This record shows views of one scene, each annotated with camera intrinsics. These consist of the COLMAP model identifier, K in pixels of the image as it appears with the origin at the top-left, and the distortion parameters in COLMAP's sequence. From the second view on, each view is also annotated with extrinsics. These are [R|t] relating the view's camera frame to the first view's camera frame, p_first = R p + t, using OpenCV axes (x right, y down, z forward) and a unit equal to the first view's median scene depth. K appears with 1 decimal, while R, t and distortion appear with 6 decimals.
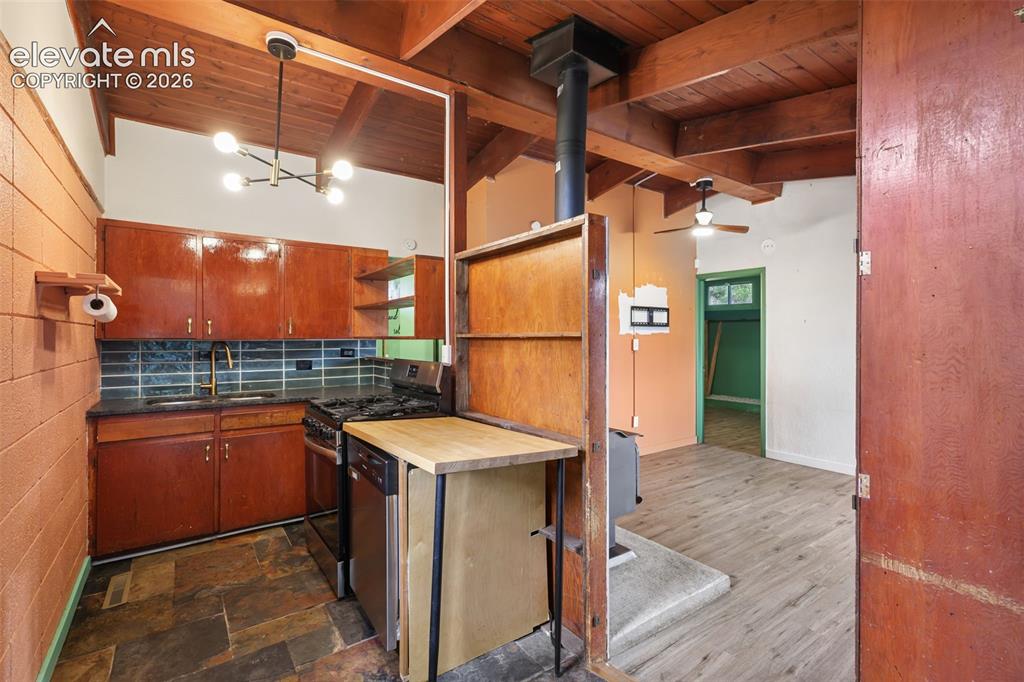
lens RADIAL K [[479.3, 0, 508.1], [0, 479.3, 336.9], [0, 0, 1]] dist [-0.000433, 0.000371]
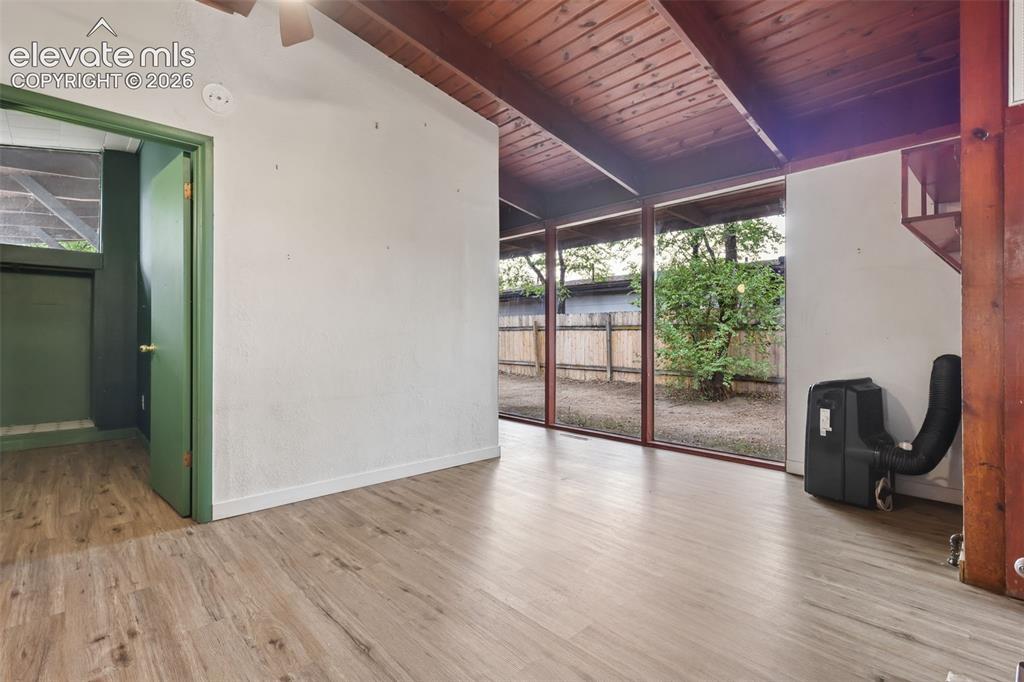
lens RADIAL K [[479.3, 0, 508.1], [0, 479.3, 336.9], [0, 0, 1]] dist [-0.000433, 0.000371]
pose [[-0.138352, -0.000431, 0.990383, 0.003084], [0.010142, 0.999947, 0.001852, 0.072434], [-0.990331, 0.010301, -0.138341, 0.894341]]
